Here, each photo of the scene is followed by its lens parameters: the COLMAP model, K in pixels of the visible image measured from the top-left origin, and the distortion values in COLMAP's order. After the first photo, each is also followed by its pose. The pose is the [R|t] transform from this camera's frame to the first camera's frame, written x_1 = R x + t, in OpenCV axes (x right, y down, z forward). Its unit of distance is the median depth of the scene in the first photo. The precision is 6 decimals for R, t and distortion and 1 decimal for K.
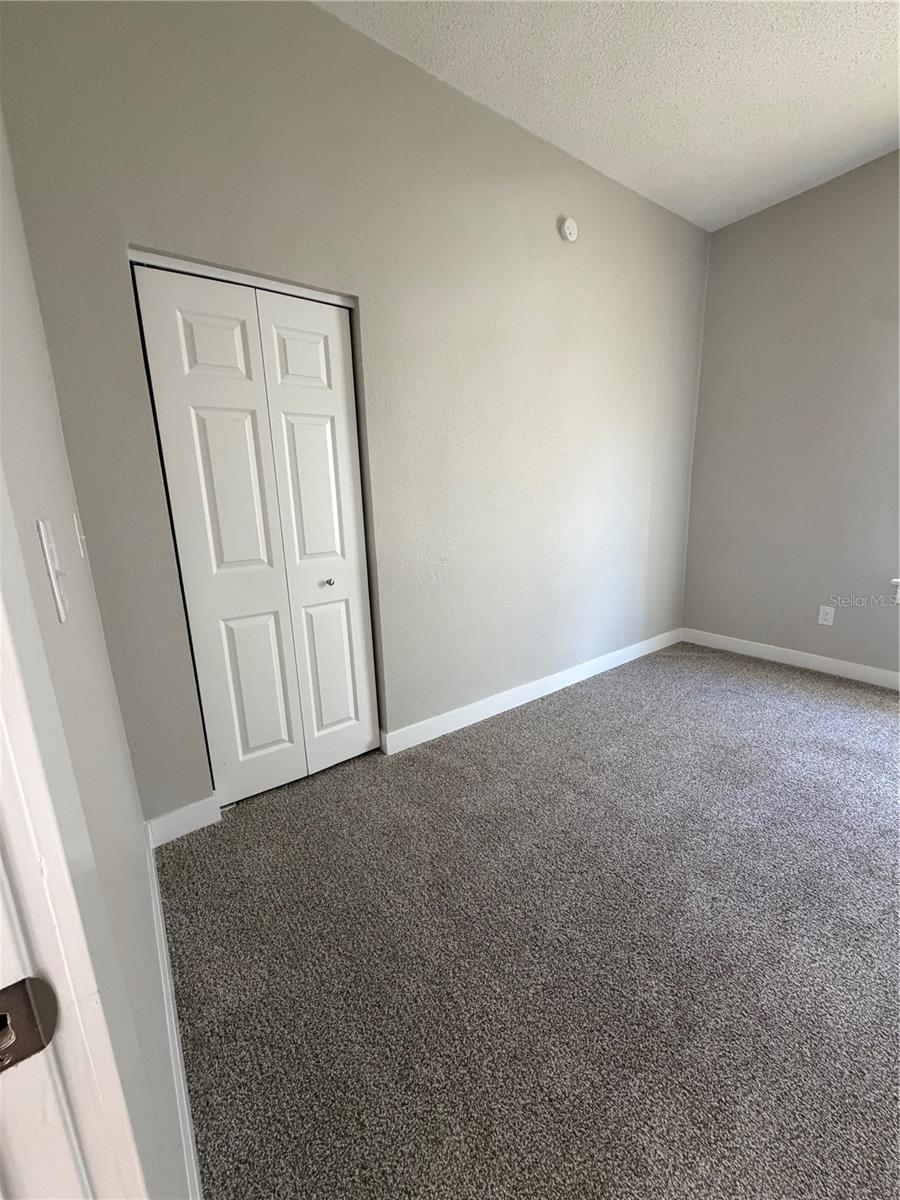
lens RADIAL K [[478.3, 0, 449.8], [0, 478.3, 596.2], [0, 0, 1]] dist [-0.000805, 0.000374]
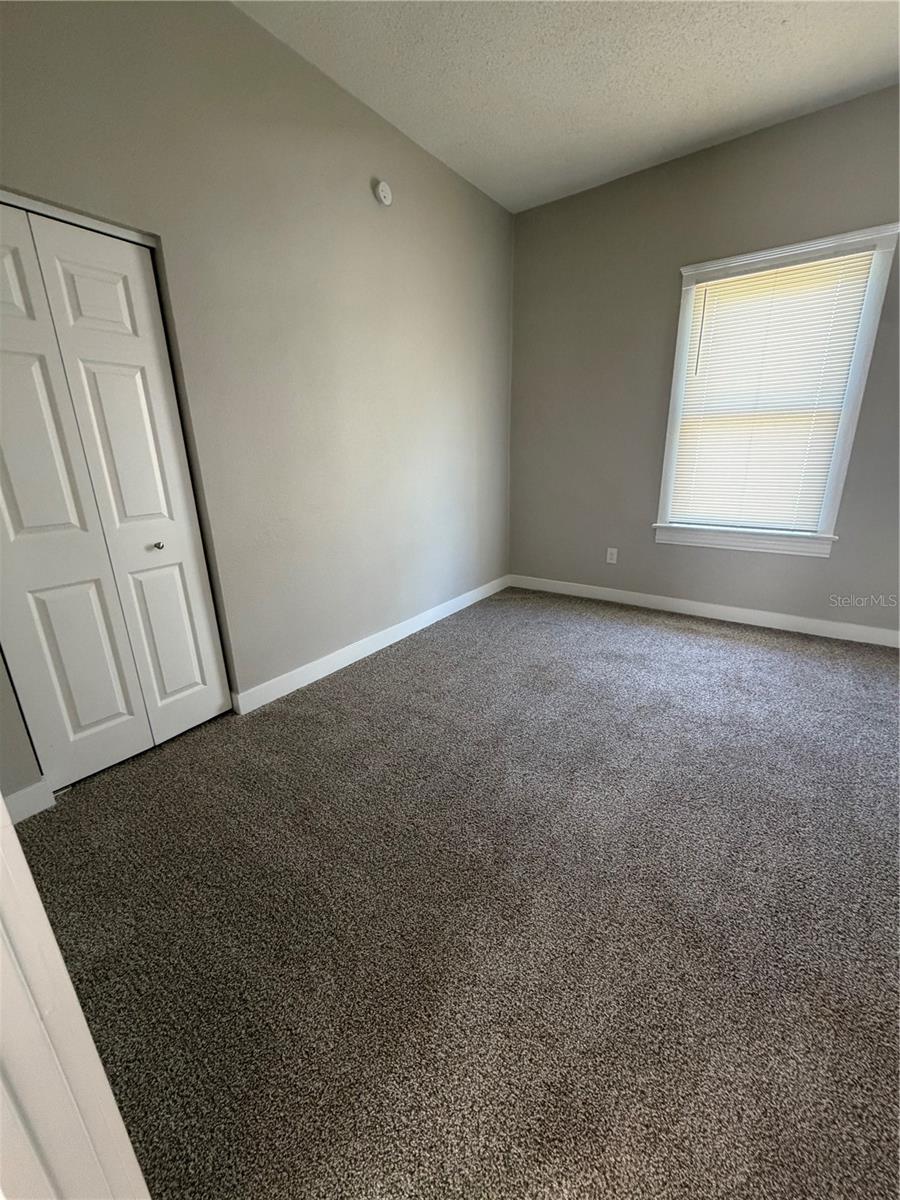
lens RADIAL K [[478.3, 0, 450.7], [0, 478.3, 596.4], [0, 0, 1]] dist [-0.000805, 0.000374]
pose [[0.951411, -0.080200, 0.297297, 0.013954], [0.057528, 0.994782, 0.084254, 0.026956], [-0.302503, -0.063058, 0.951060, -0.102455]]
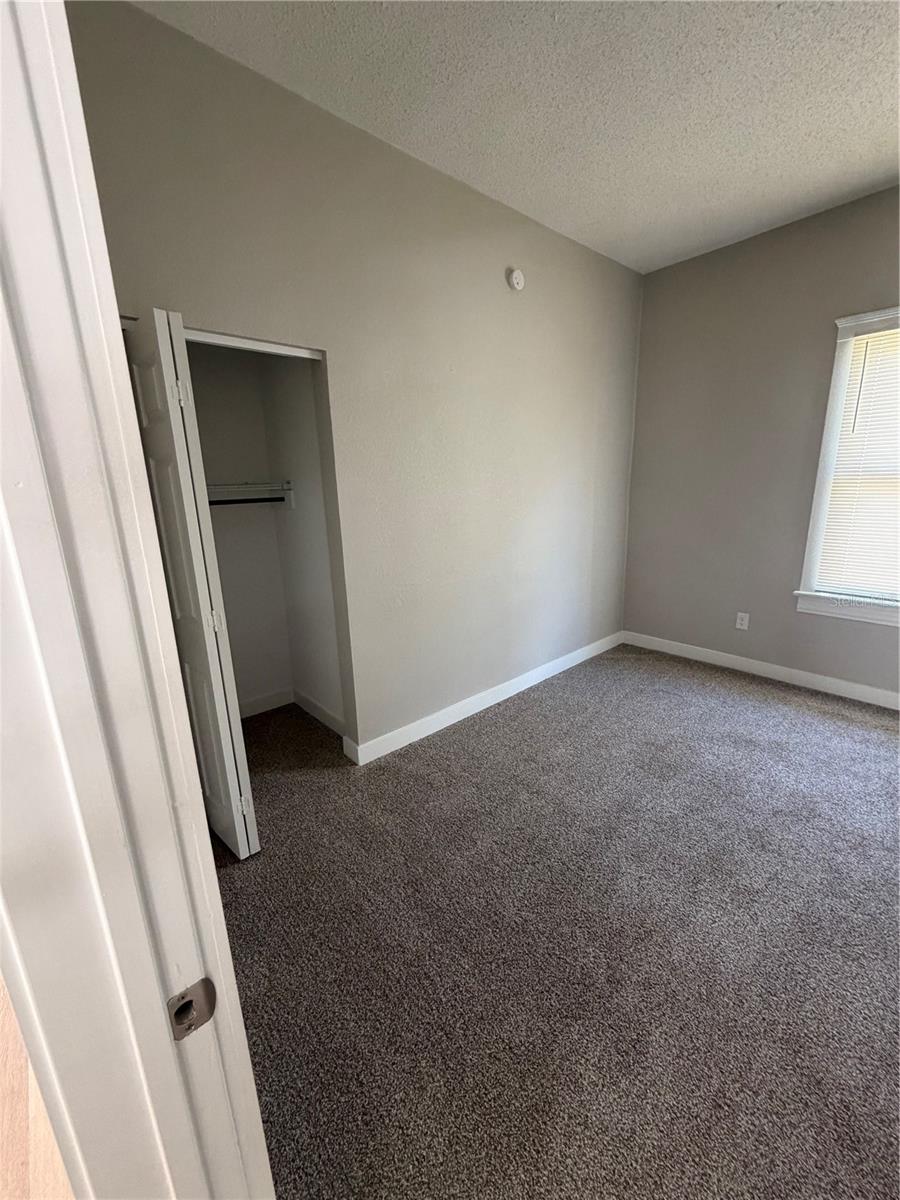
lens RADIAL K [[478.3, 0, 449.7], [0, 478.3, 596.3], [0, 0, 1]] dist [-0.000805, 0.000374]
pose [[0.995562, -0.019001, 0.092167, -0.022589], [0.016960, 0.999594, 0.022878, -0.090671], [-0.092565, -0.021214, 0.995481, -0.115273]]
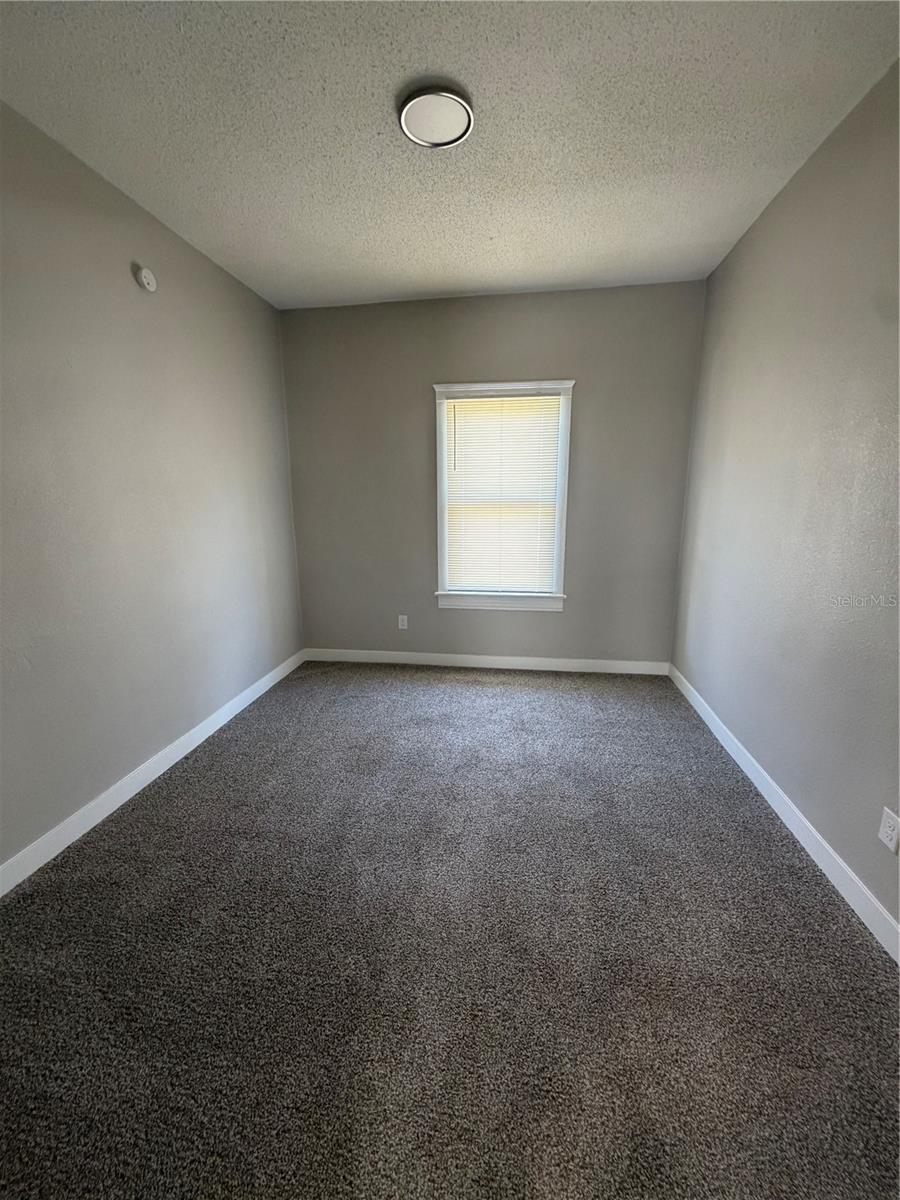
lens RADIAL K [[478.3, 0, 450.9], [0, 478.3, 595.6], [0, 0, 1]] dist [-0.000805, 0.000374]
pose [[0.698263, -0.120622, 0.705606, -0.106577], [0.136713, 0.990029, 0.033952, -0.098386], [-0.702666, 0.072758, 0.707791, -0.101170]]
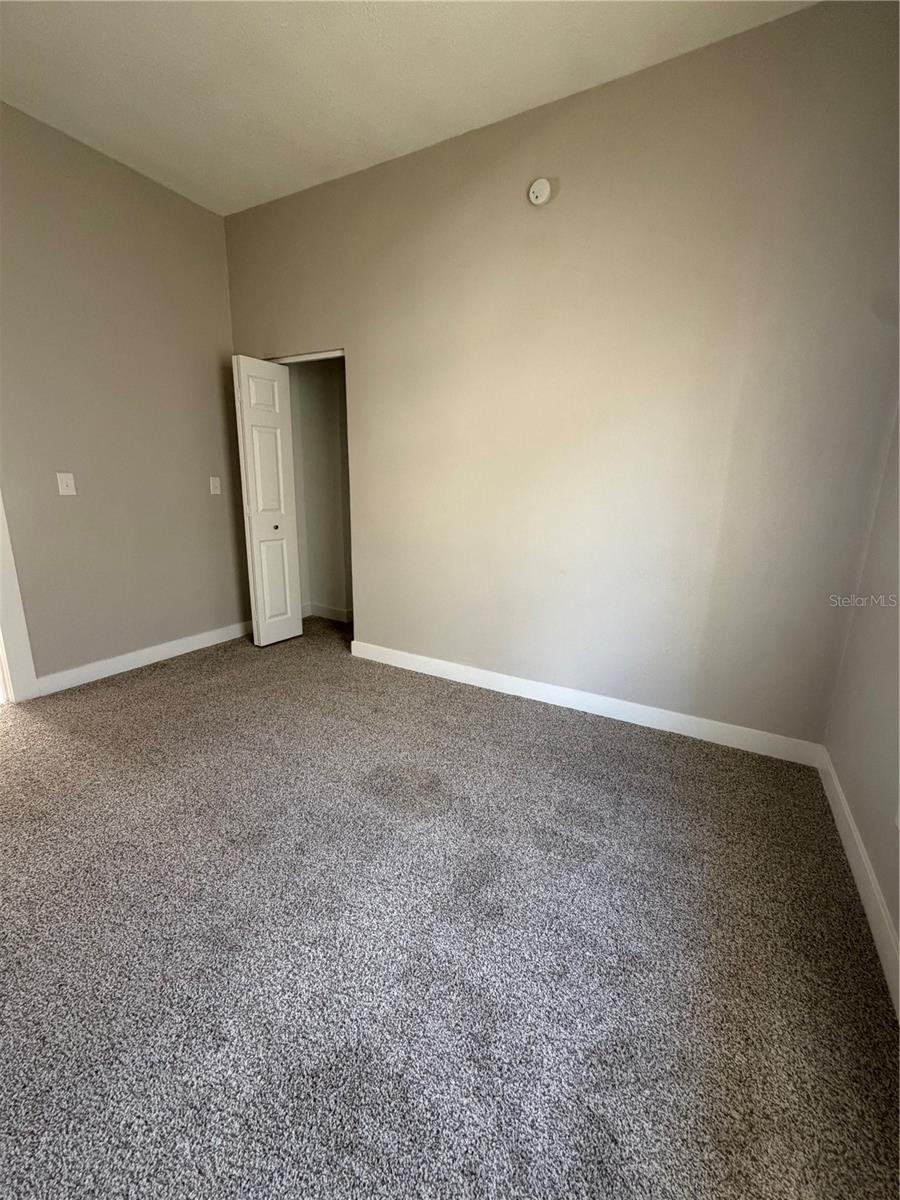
lens RADIAL K [[478.3, 0, 453.3], [0, 478.3, 596.1], [0, 0, 1]] dist [-0.000805, 0.000374]
pose [[0.424075, 0.257740, -0.868176, 1.504203], [-0.222980, 0.958851, 0.175741, -0.208775], [0.877747, 0.119059, 0.464096, 0.691075]]
